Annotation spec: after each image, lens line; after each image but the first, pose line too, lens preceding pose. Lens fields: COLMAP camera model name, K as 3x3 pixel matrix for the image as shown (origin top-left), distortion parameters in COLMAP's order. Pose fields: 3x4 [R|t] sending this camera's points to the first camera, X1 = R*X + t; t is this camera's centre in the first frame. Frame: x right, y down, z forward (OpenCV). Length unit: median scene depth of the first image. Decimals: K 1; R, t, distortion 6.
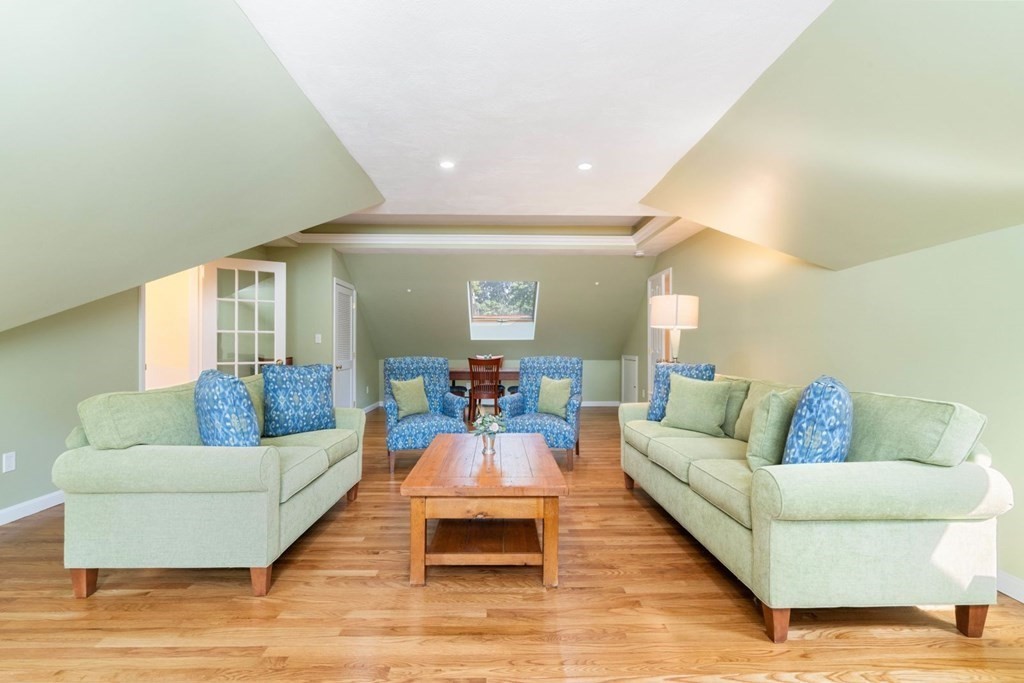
lens RADIAL K [[476.7, 0, 505.5], [0, 476.7, 345.9], [0, 0, 1]] dist [-0.003859, 0.003093]
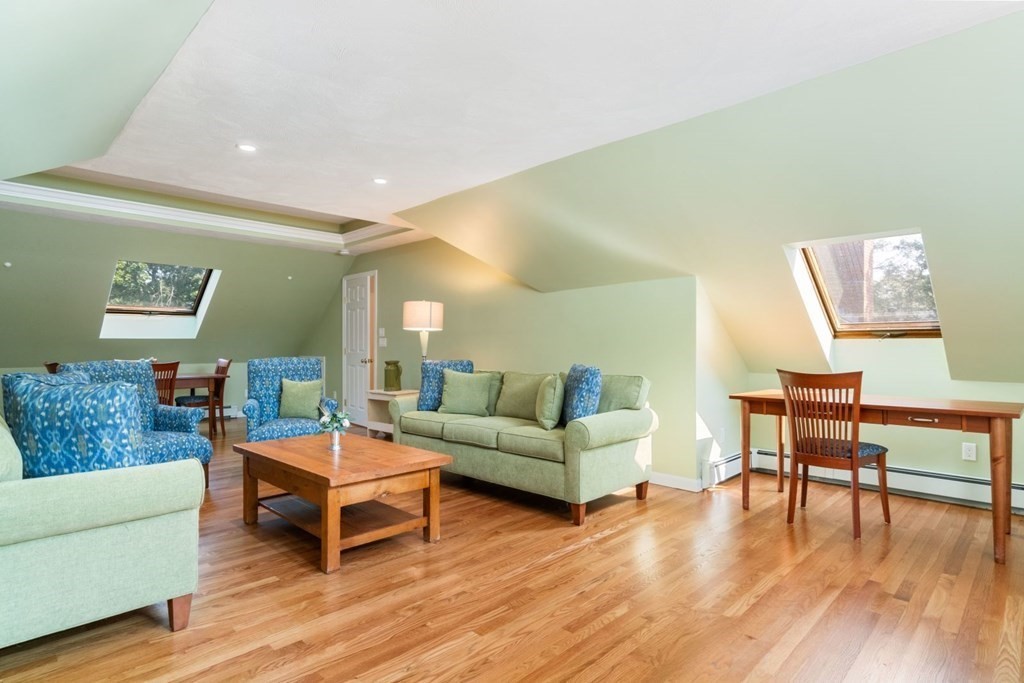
lens RADIAL K [[542.9, 0, 519.9], [0, 542.9, 341.0], [0, 0, 1]] dist [-0.002541, 0.002161]
pose [[0.708912, 0.004222, 0.705285, -0.756545], [0.001739, 0.999969, -0.007734, -0.002355], [-0.705295, 0.006709, 0.708882, -0.159276]]
